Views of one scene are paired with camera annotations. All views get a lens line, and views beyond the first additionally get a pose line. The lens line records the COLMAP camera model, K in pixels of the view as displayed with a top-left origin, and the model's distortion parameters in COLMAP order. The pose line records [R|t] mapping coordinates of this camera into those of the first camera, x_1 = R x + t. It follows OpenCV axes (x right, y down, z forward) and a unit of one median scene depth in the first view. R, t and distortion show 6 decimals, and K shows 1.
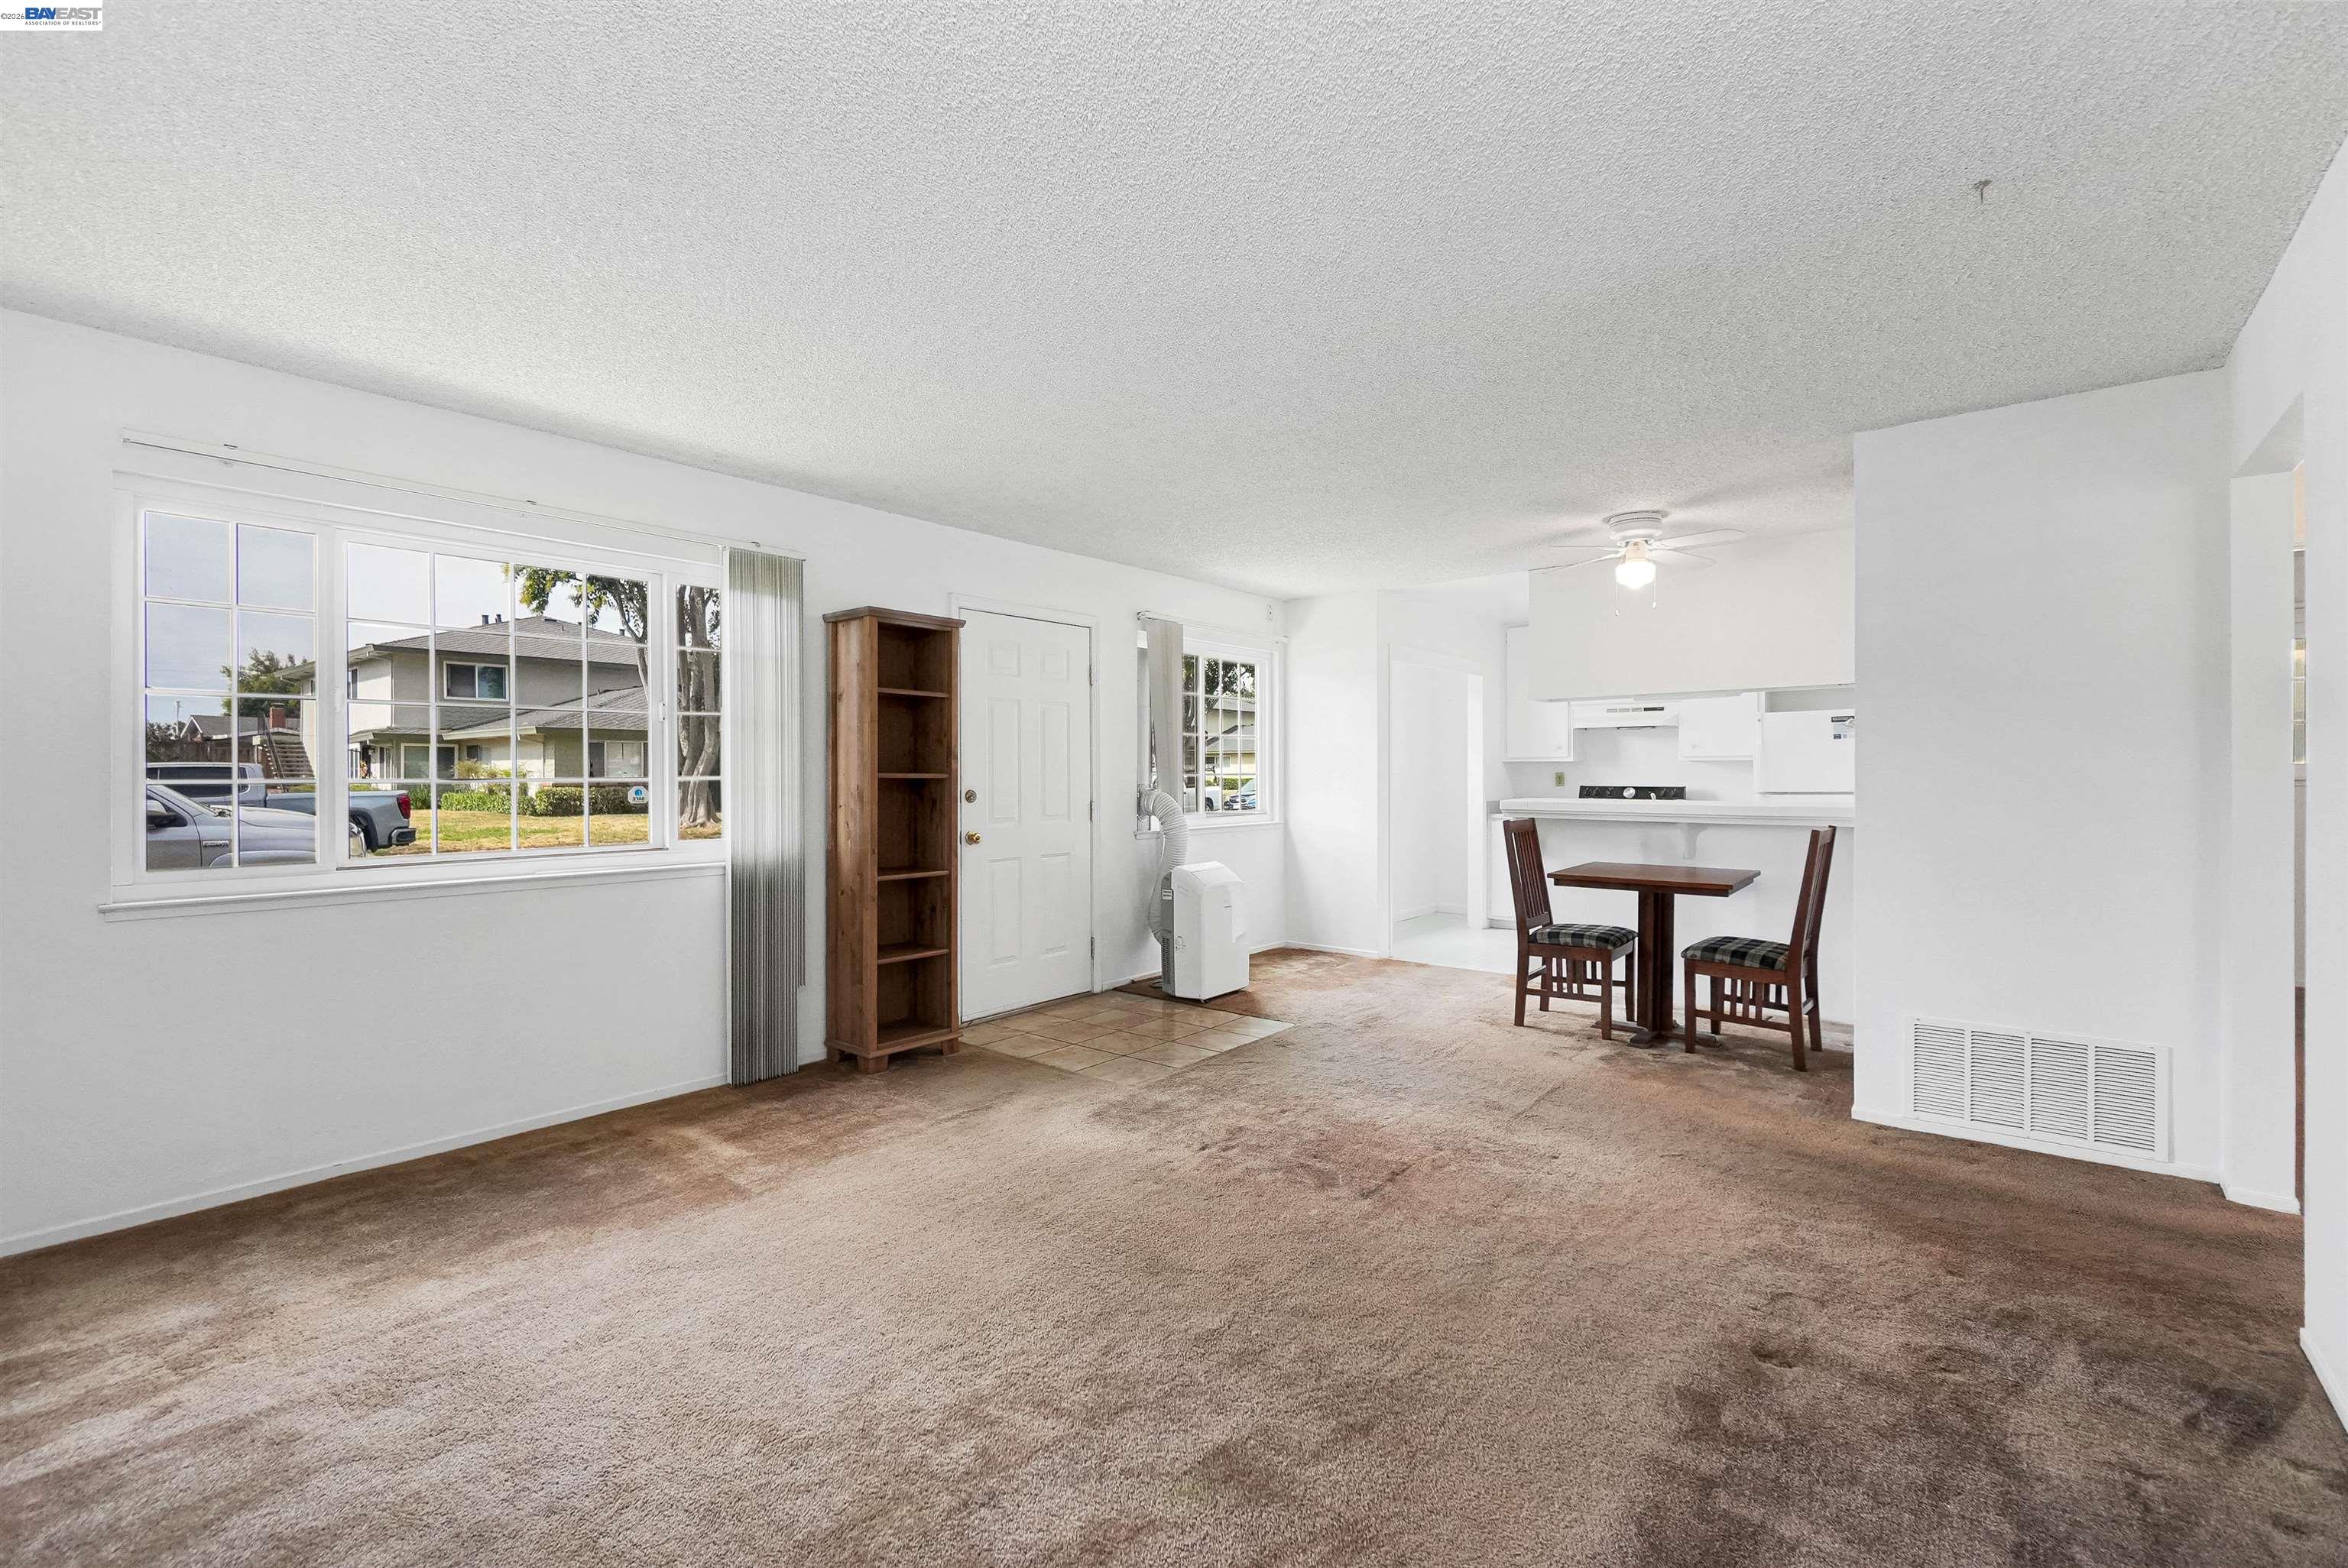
lens RADIAL K [[1015.1, 0, 1174.0], [0, 1015.1, 784.0], [0, 0, 1]] dist [0.001393, 0.000267]
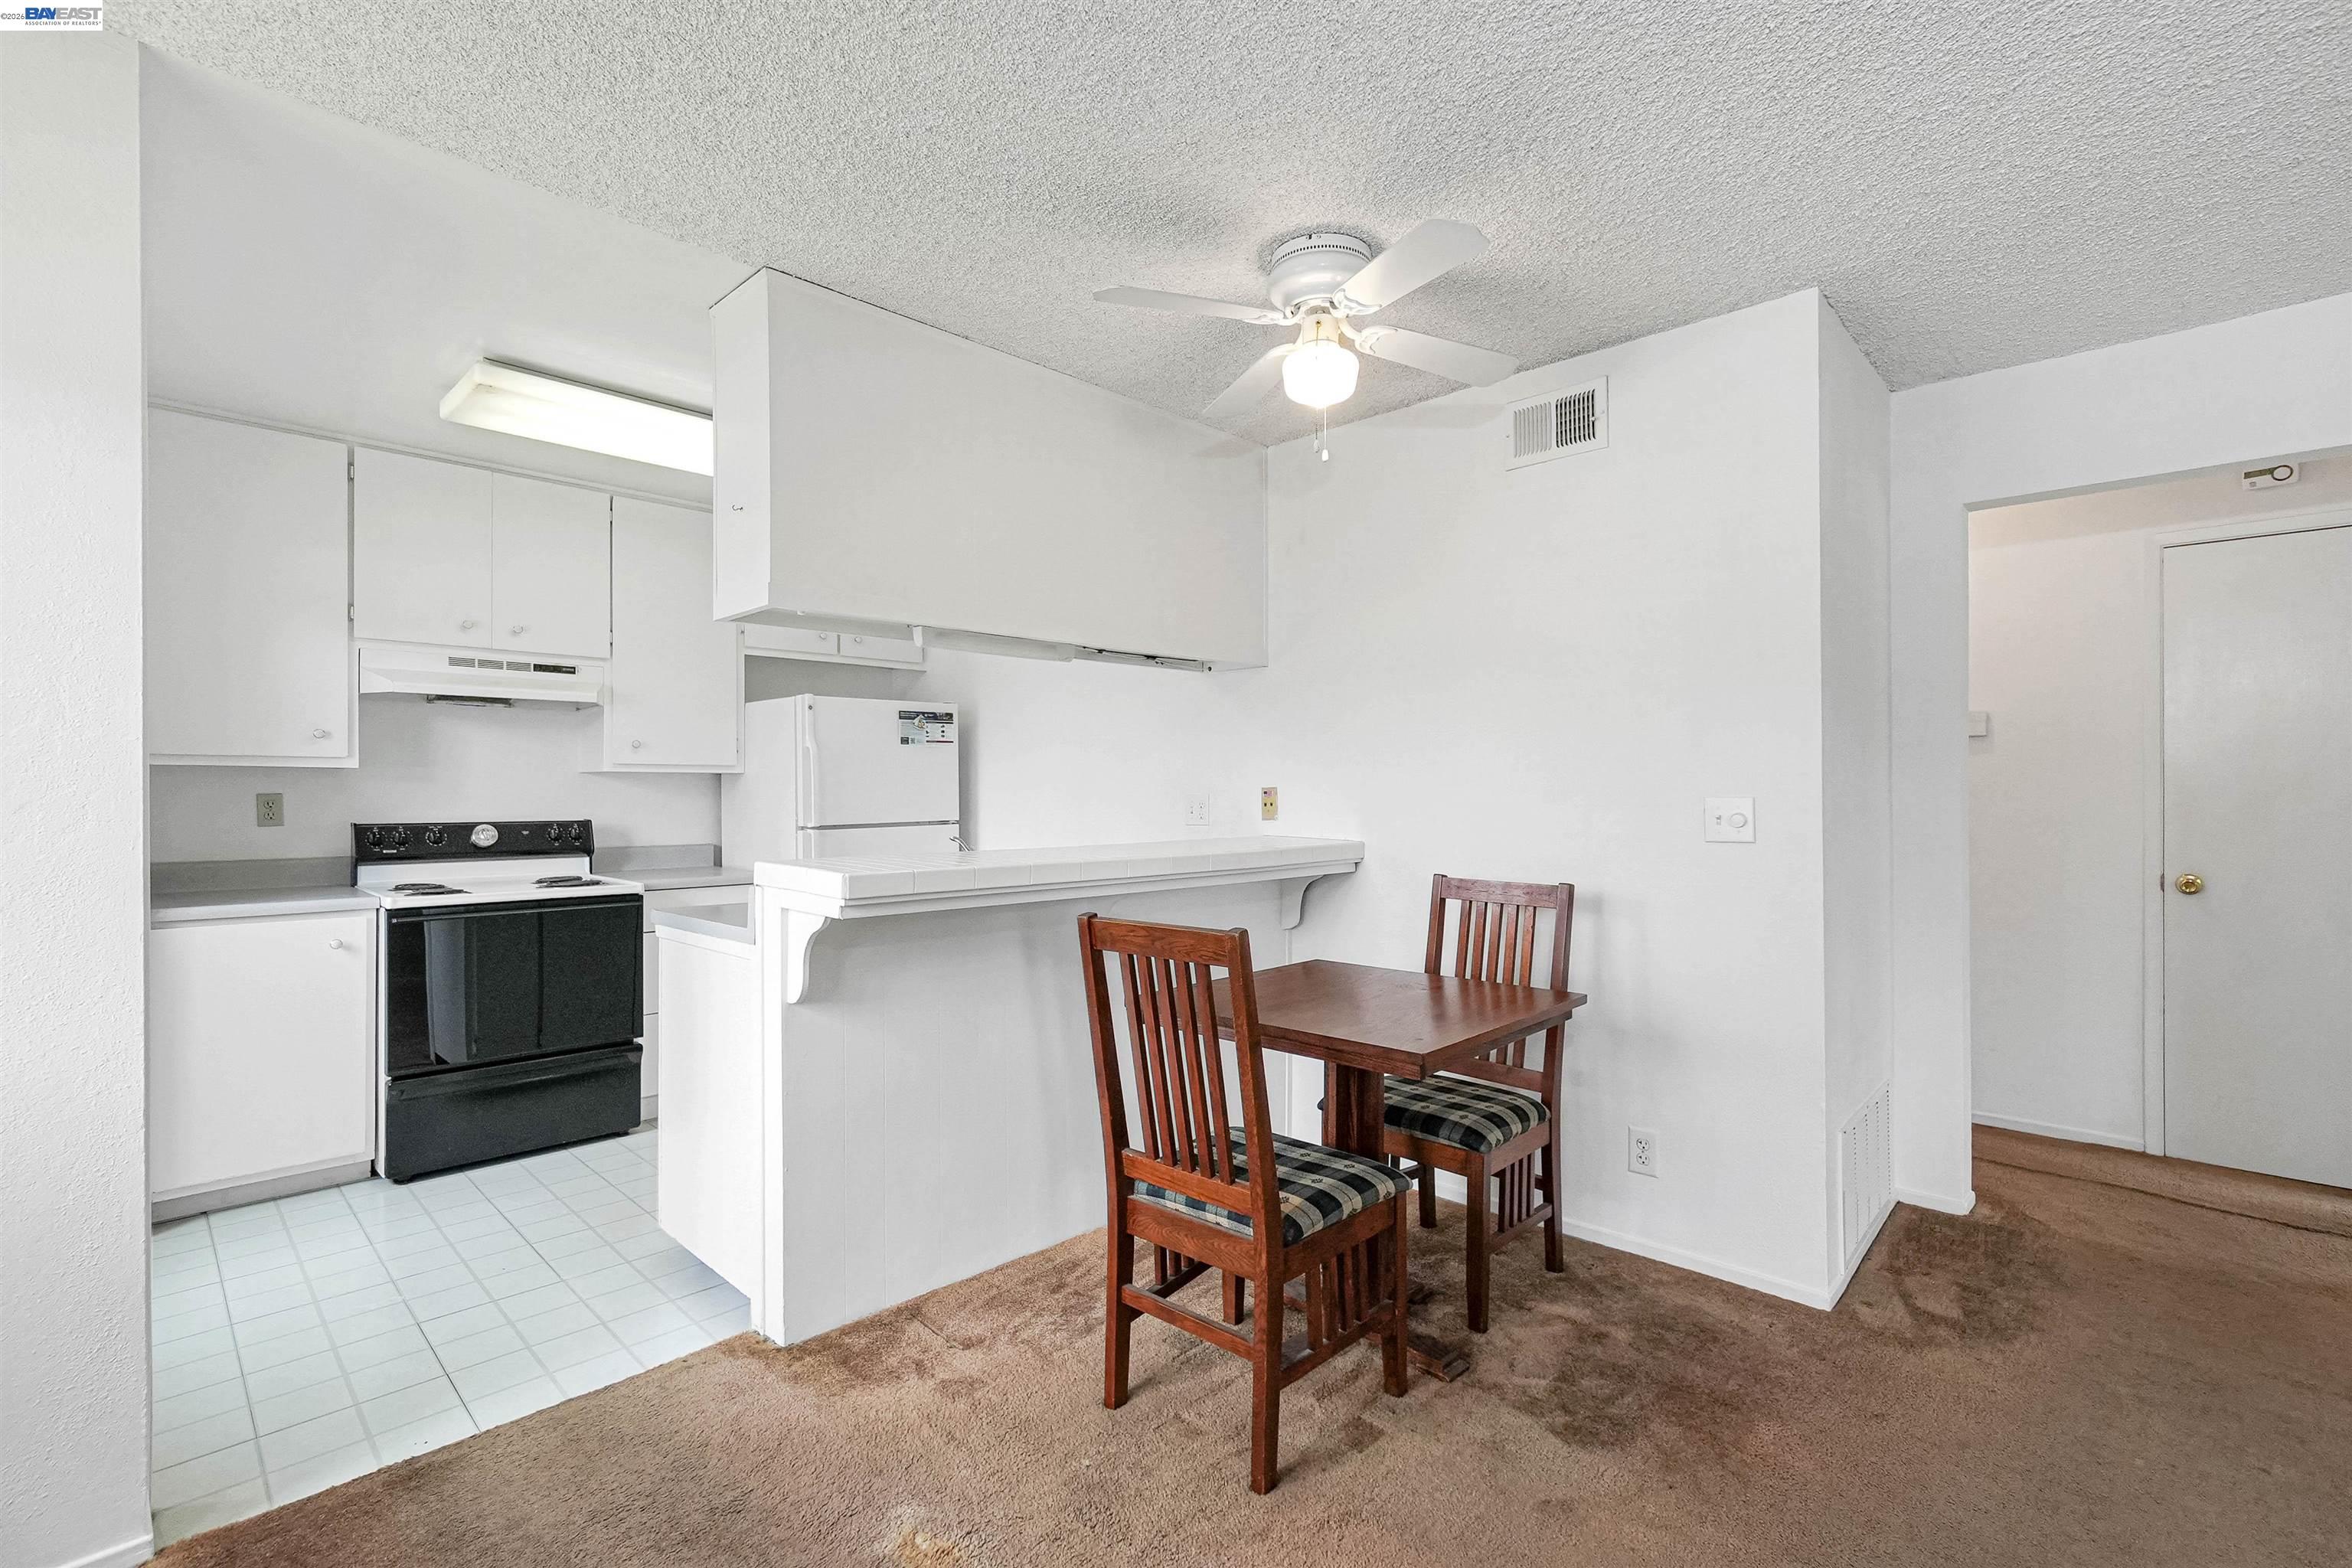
lens RADIAL K [[1050.9, 0, 1171.4], [0, 1050.9, 792.5], [0, 0, 1]] dist [-0.002336, 0.000297]
pose [[0.078808, 0.000319, 0.996890, -0.037997], [0.012506, 0.999921, -0.001309, -0.011247], [-0.996811, 0.012571, 0.078798, 0.958374]]
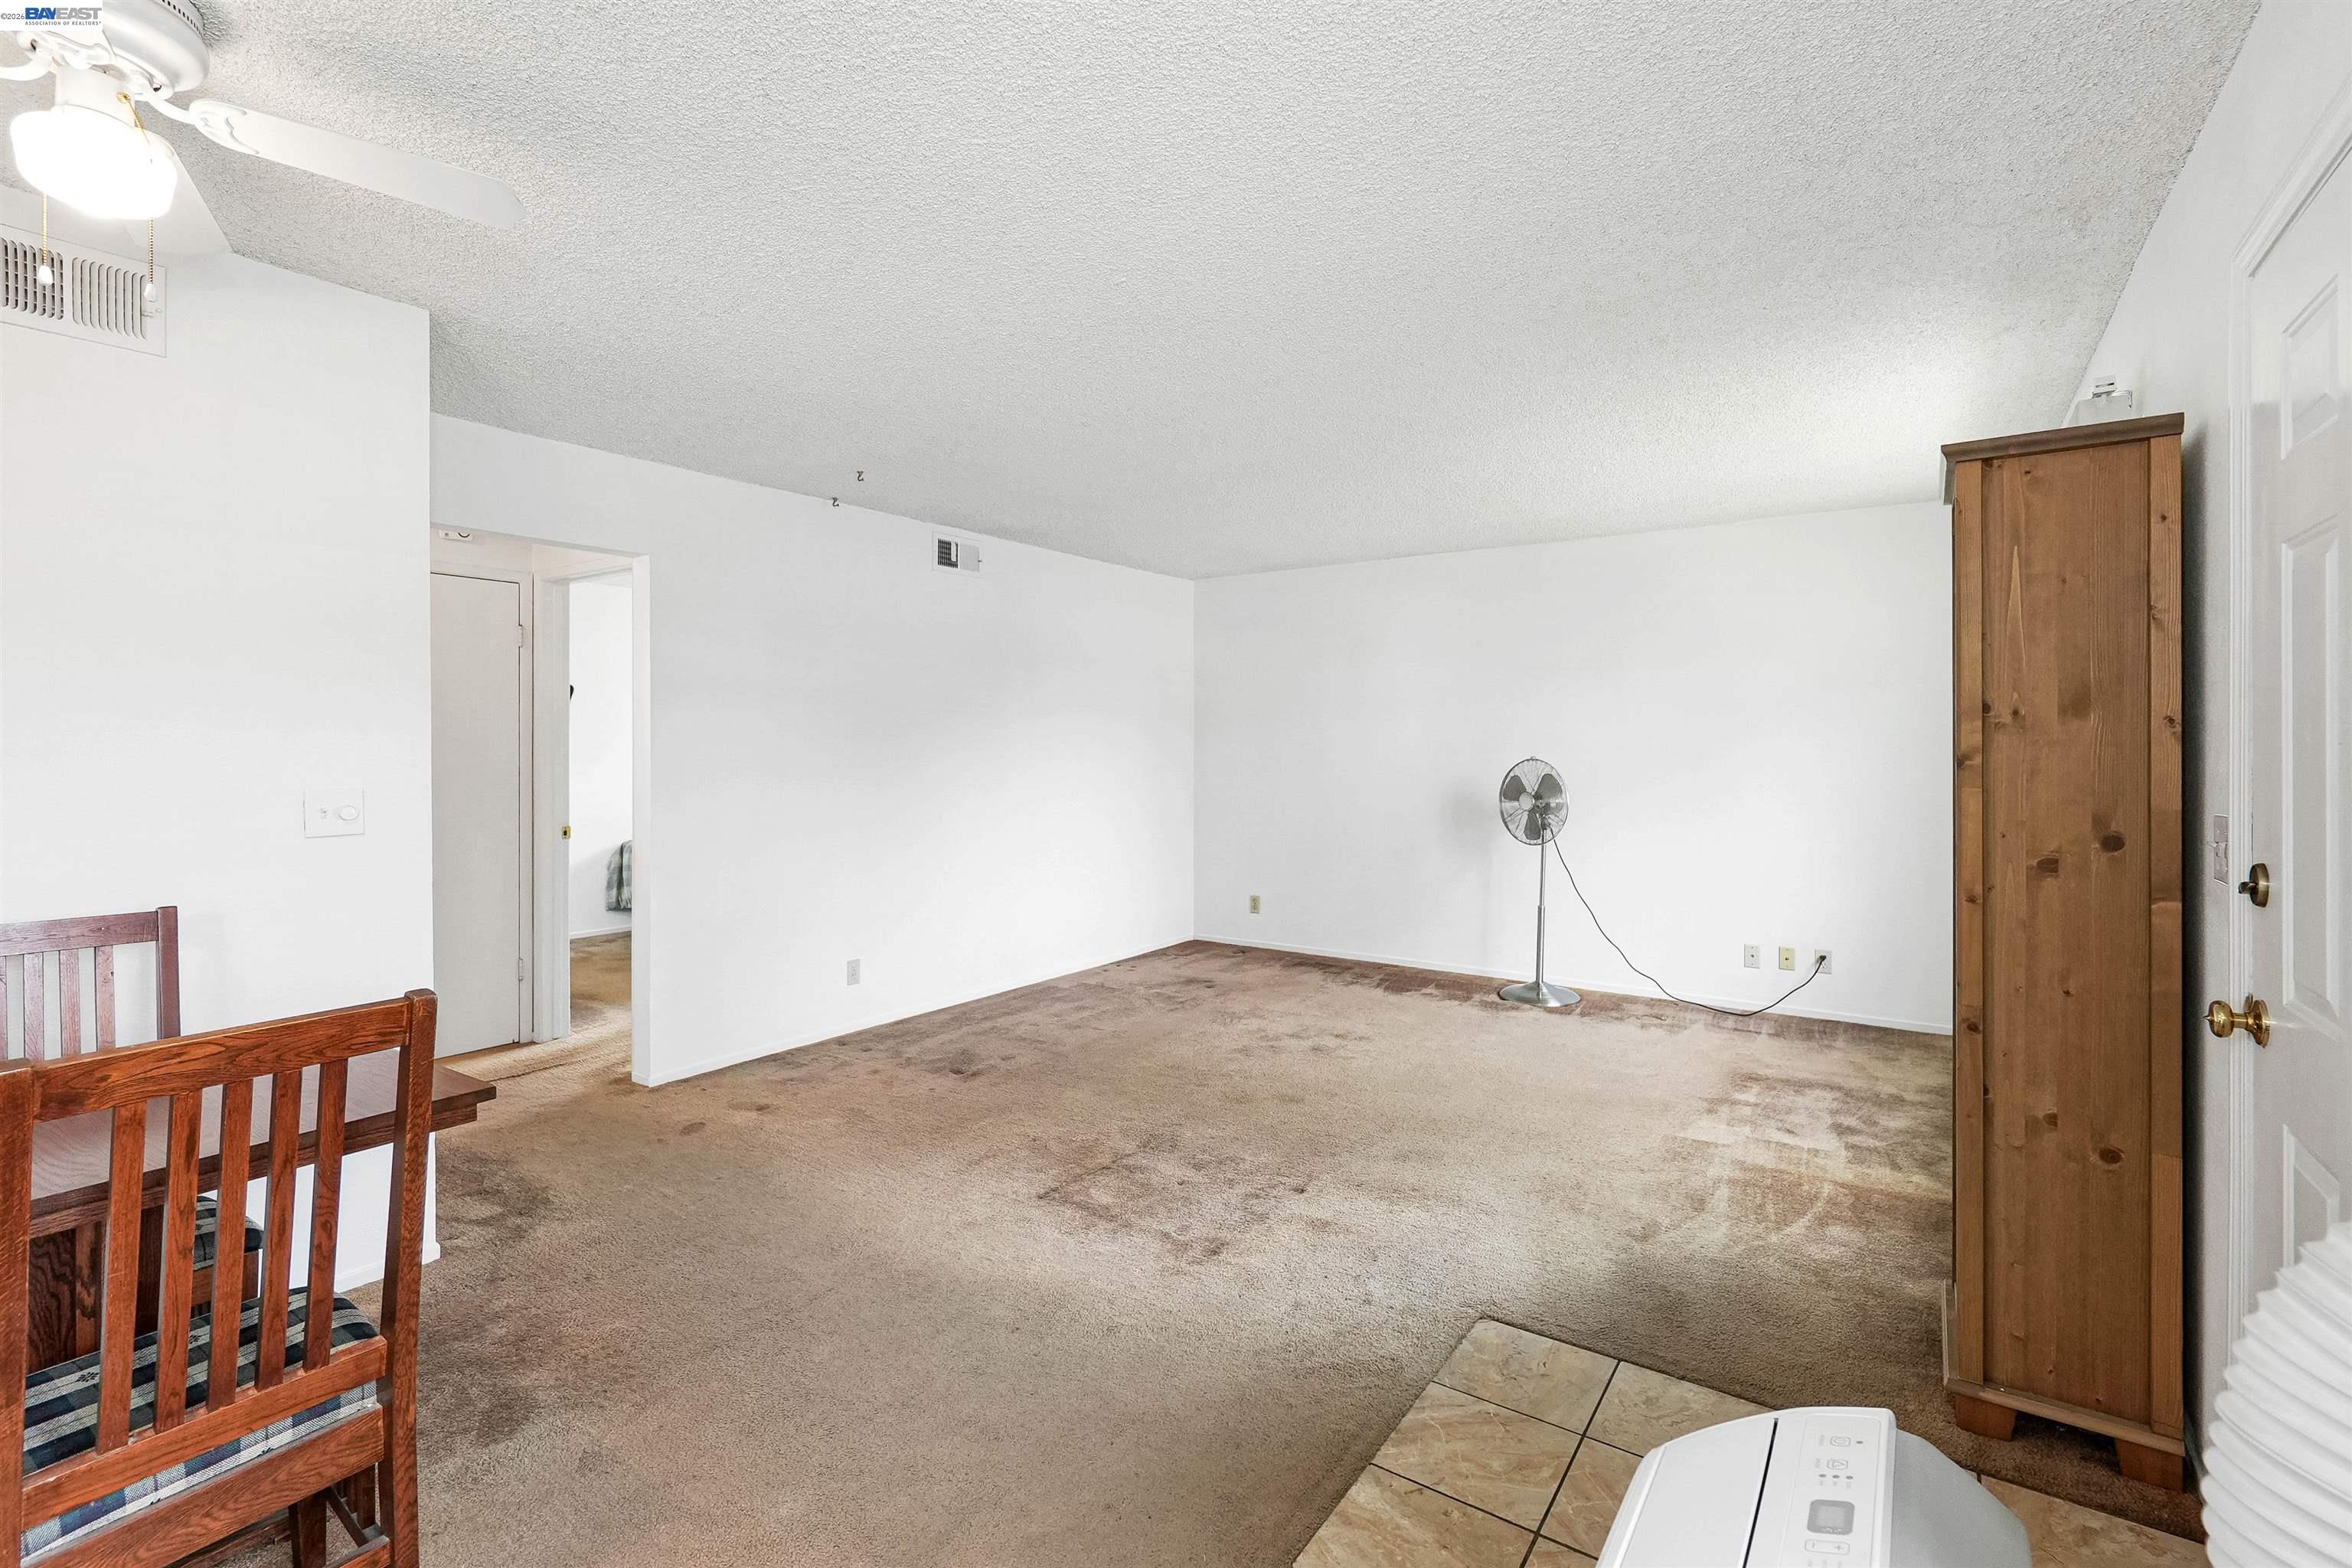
lens RADIAL K [[1067.5, 0, 1171.3], [0, 1067.5, 734.3], [0, 0, 1]] dist [-0.001503, -0.000141]
pose [[-0.996693, -0.000246, -0.081263, 0.144118], [-0.000409, 0.999998, 0.001985, -0.032730], [0.081263, 0.002012, -0.996691, 1.256107]]
